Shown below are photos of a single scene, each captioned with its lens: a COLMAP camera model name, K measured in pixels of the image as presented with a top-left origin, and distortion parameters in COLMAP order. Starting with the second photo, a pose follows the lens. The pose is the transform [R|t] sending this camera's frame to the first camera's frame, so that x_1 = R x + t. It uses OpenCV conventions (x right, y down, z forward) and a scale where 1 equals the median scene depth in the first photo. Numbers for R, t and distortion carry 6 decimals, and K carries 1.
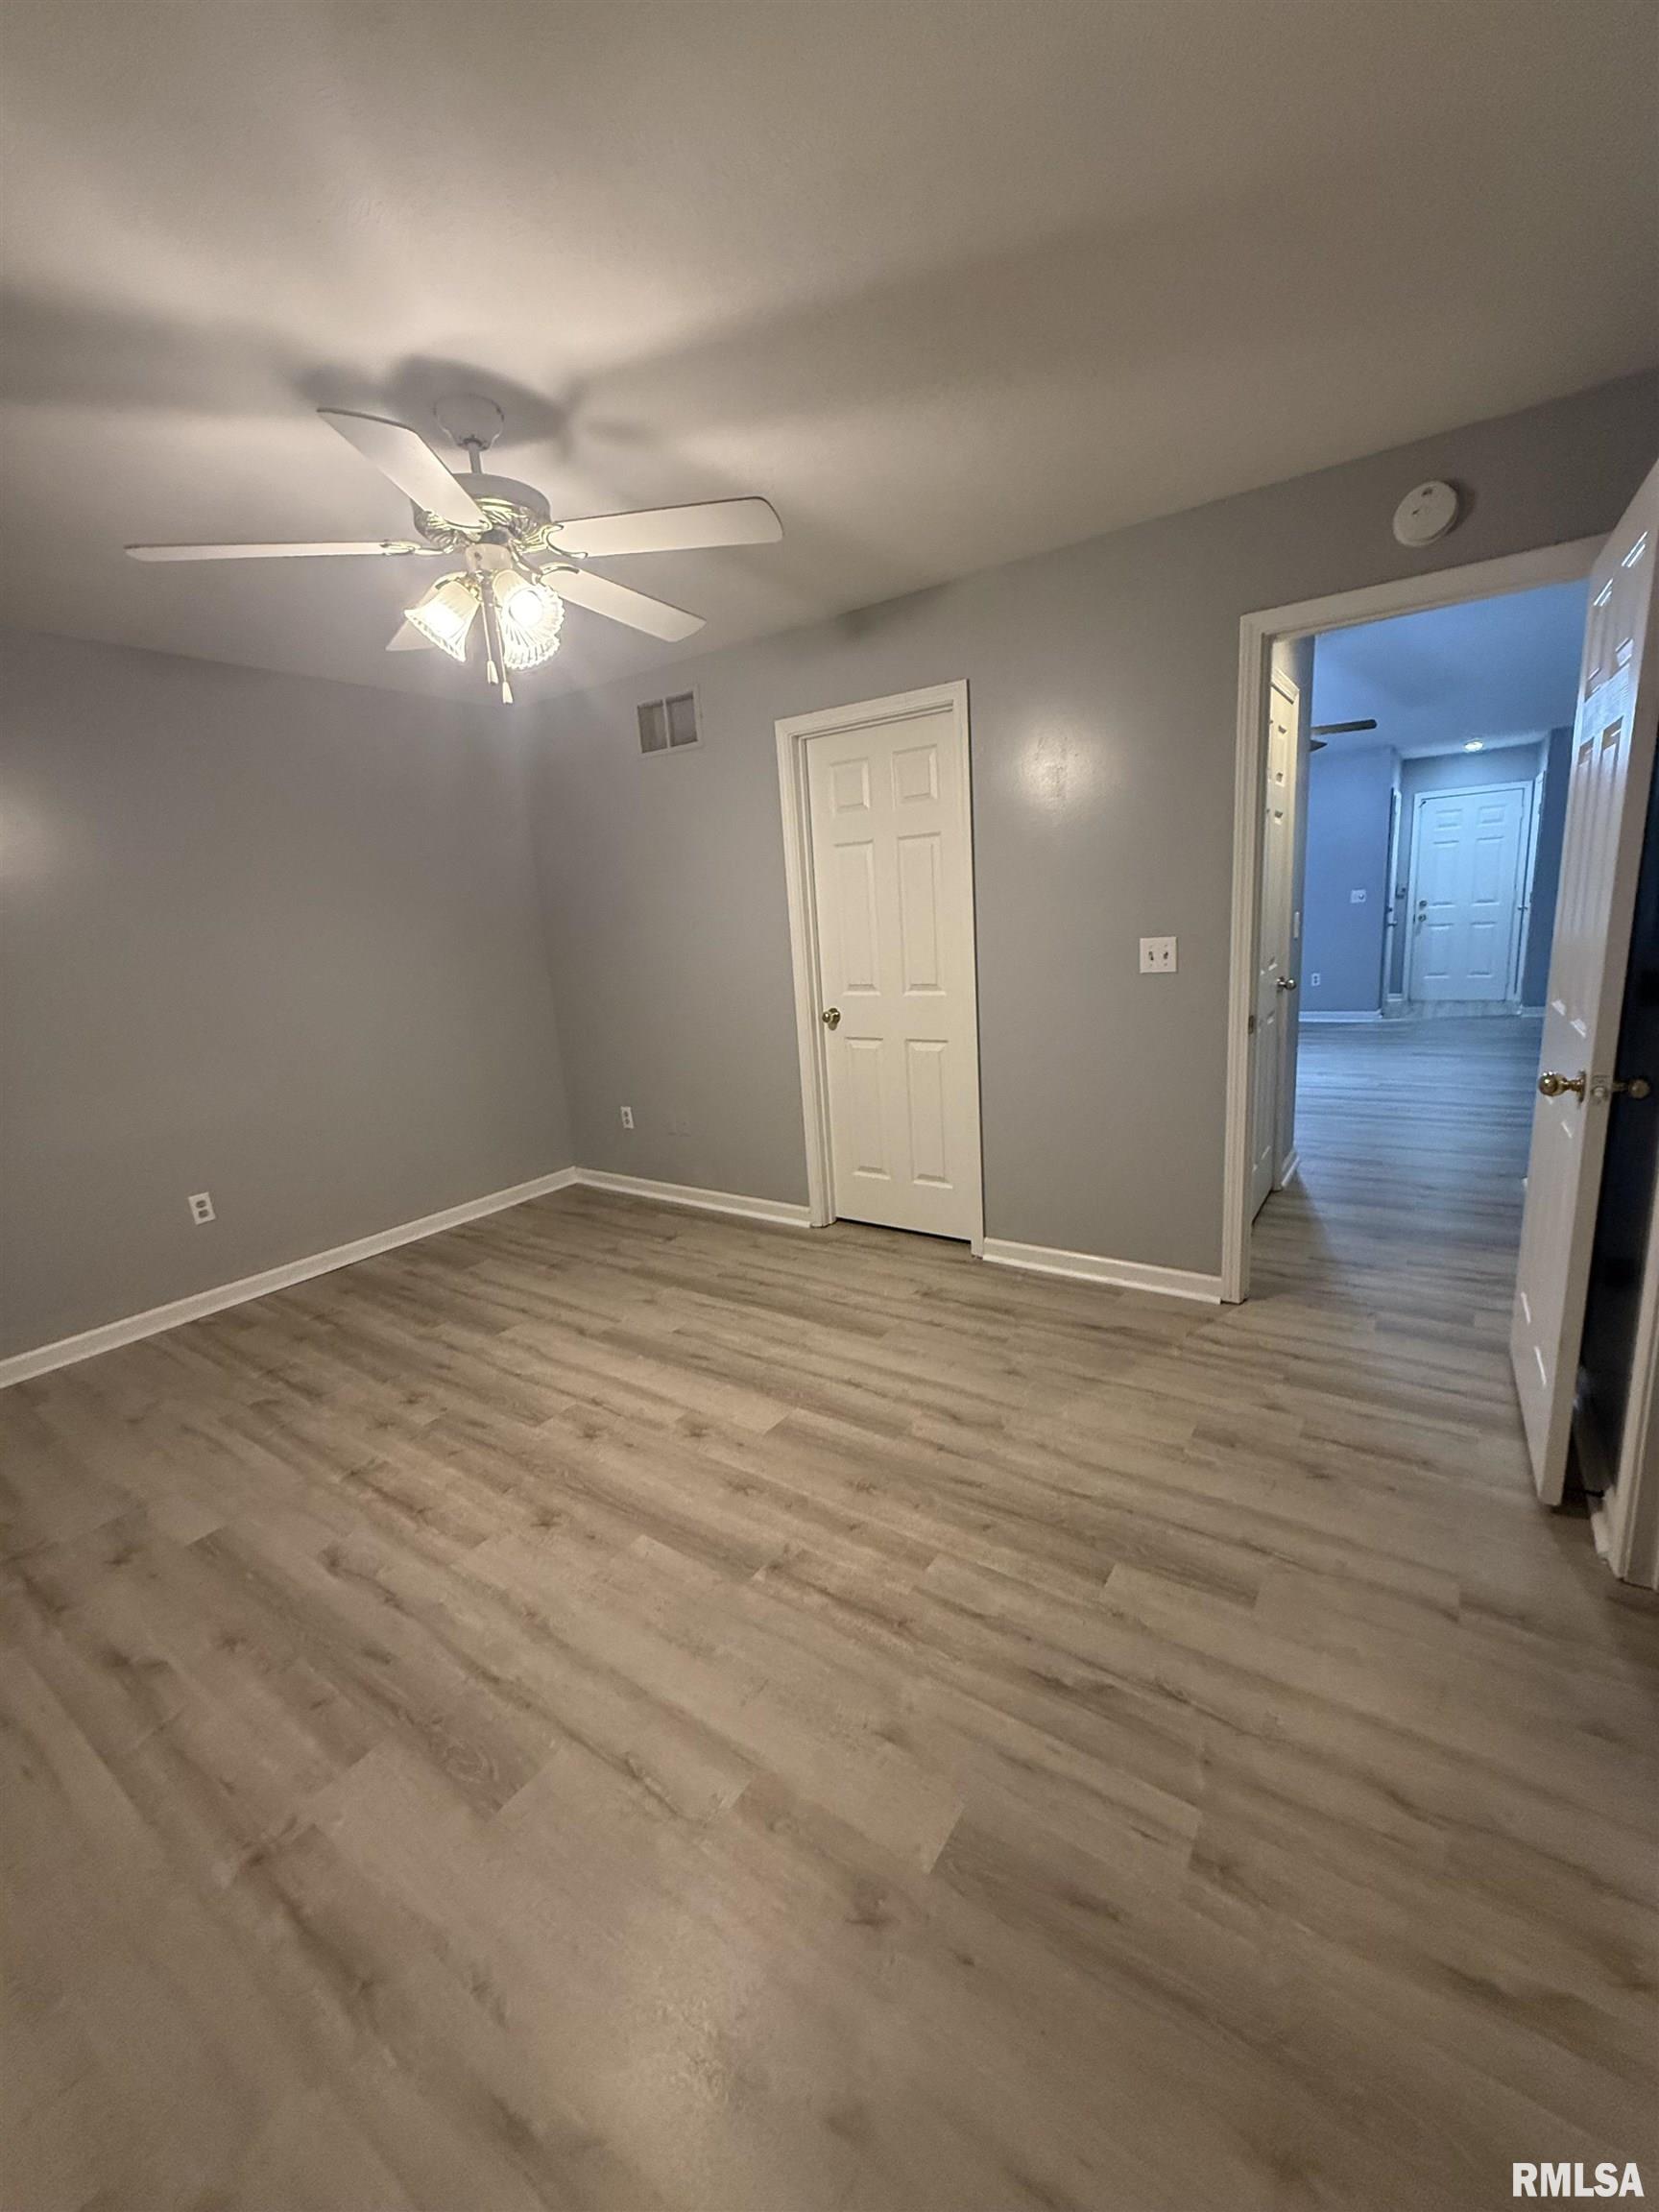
lens RADIAL K [[882.4, 0, 831.3], [0, 882.4, 1097.2], [0, 0, 1]] dist [-0.000206, 0.000032]
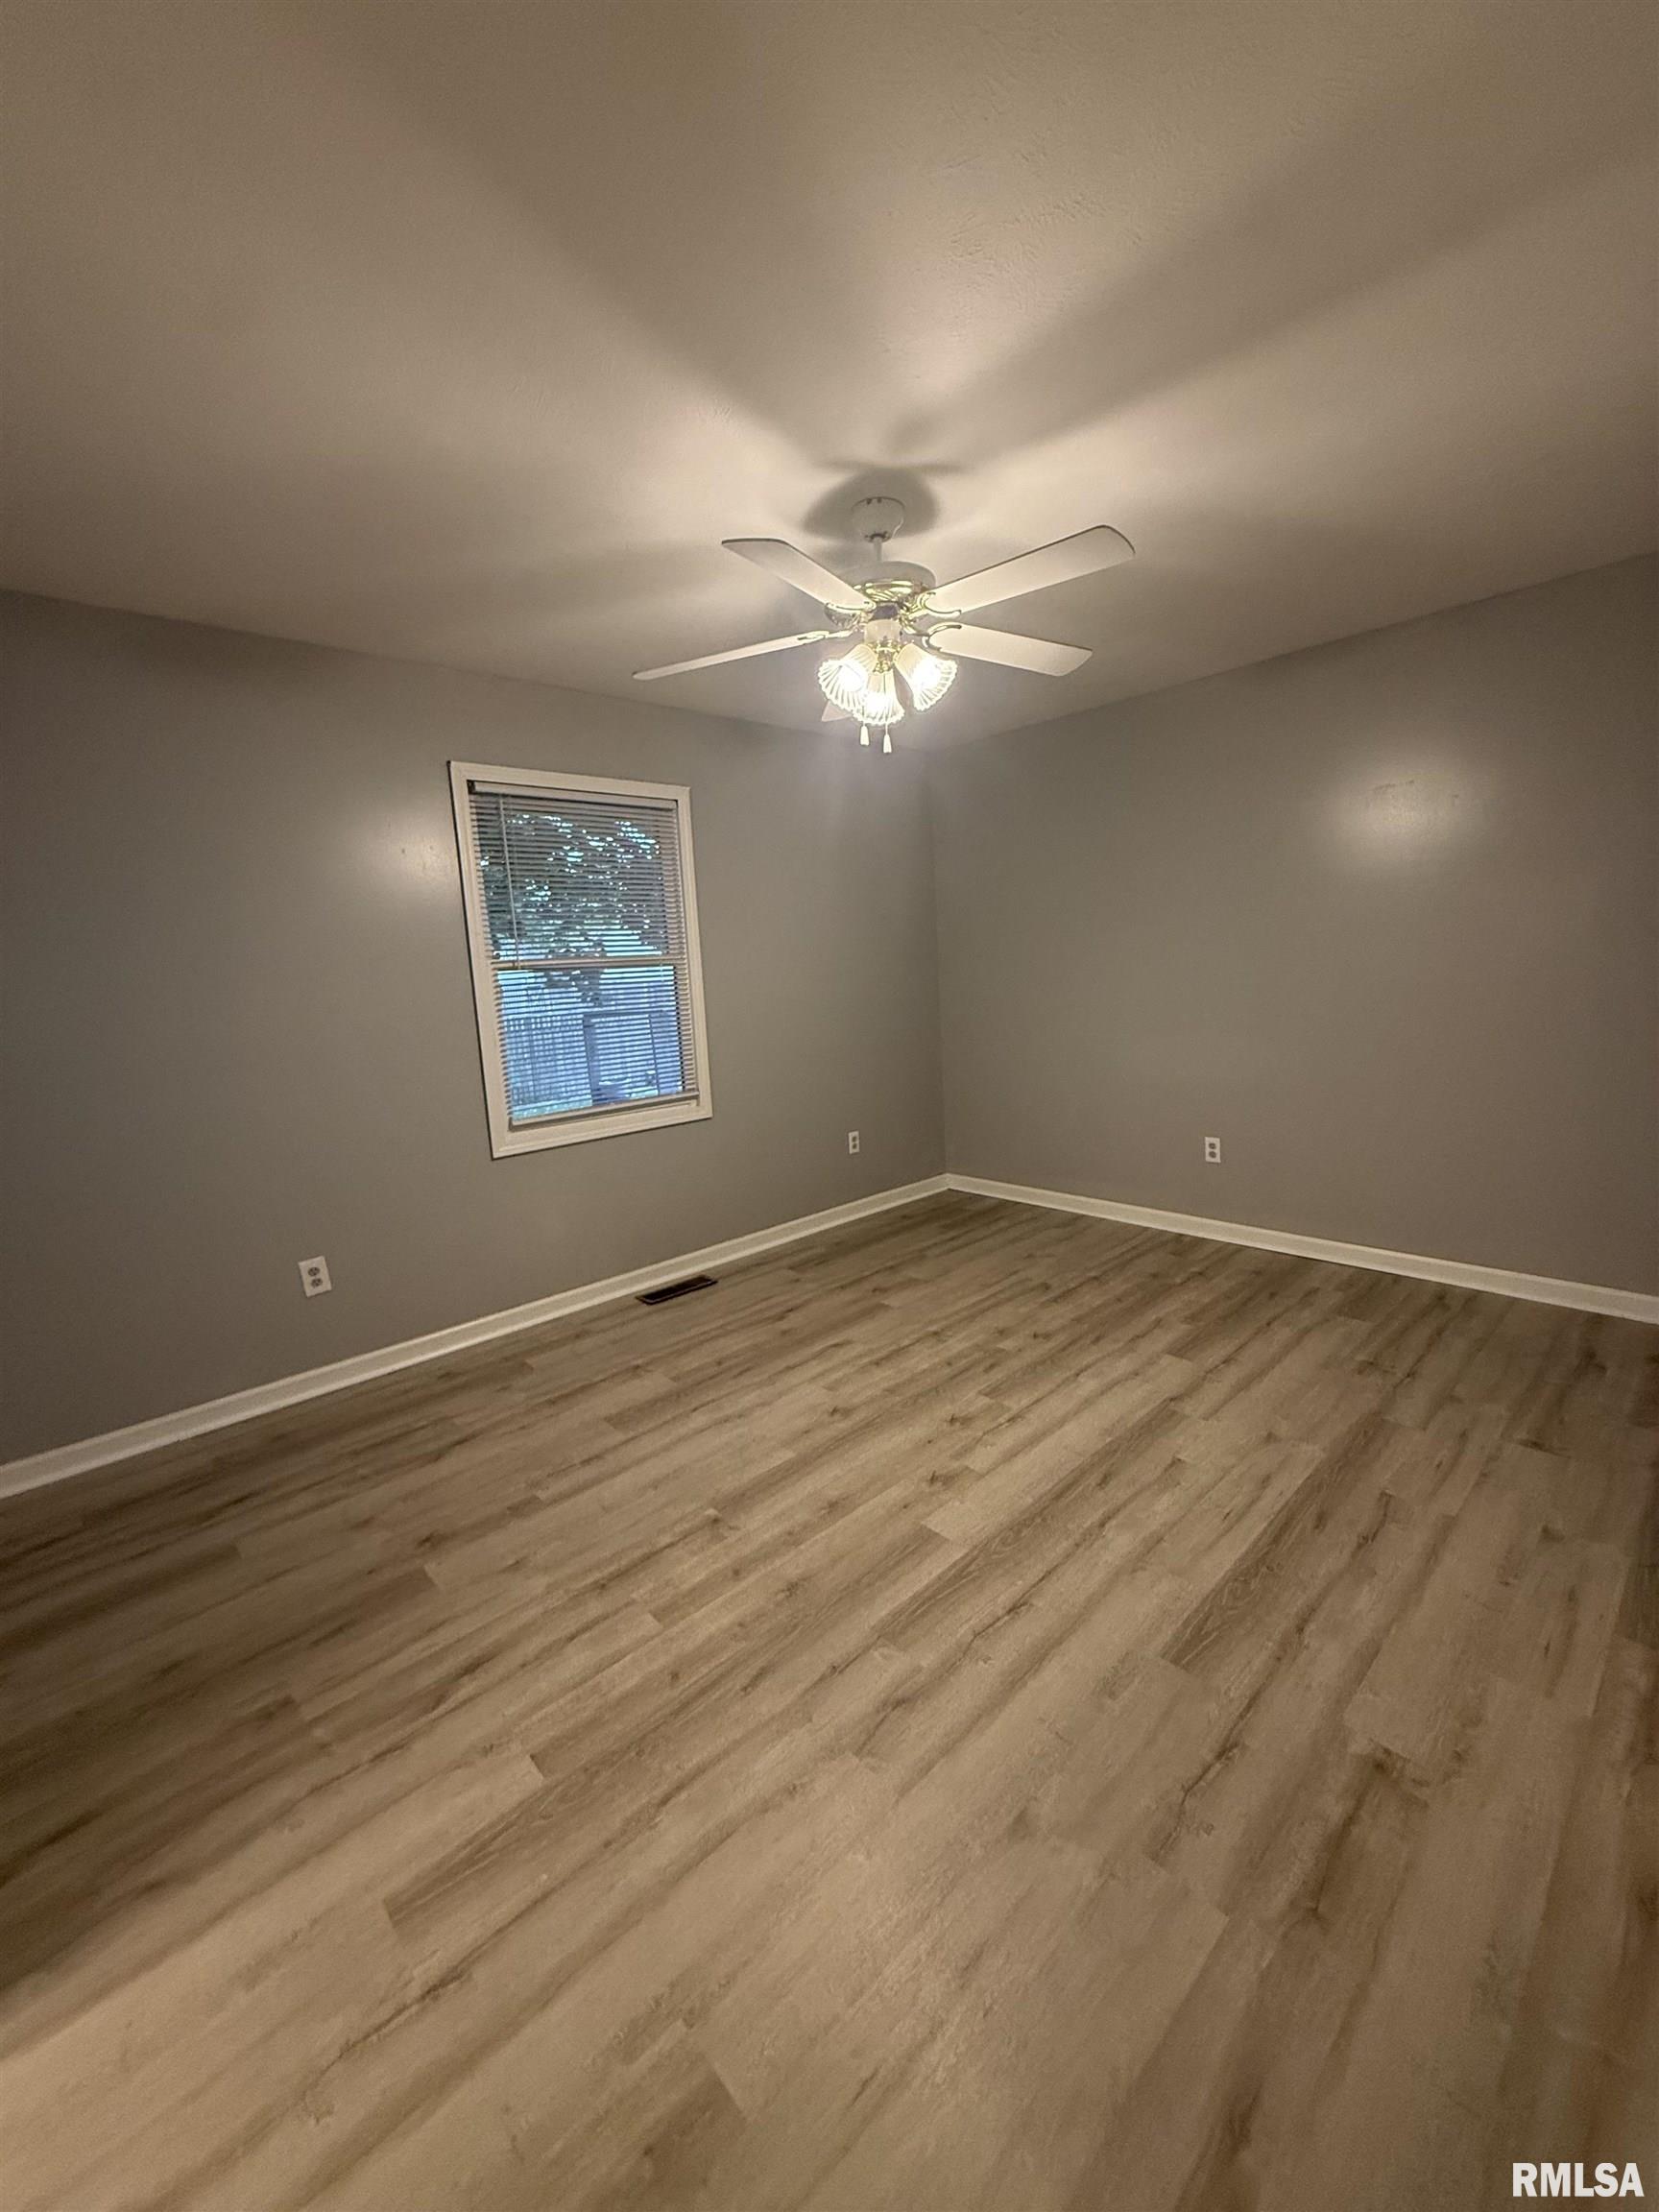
lens RADIAL K [[882.4, 0, 831.3], [0, 882.4, 1097.2], [0, 0, 1]] dist [-0.000206, 0.000032]
pose [[-0.216929, 0.225163, -0.949865, 0.712090], [-0.128537, 0.957975, 0.256440, -0.254825], [0.967688, 0.177723, -0.178871, 1.021821]]
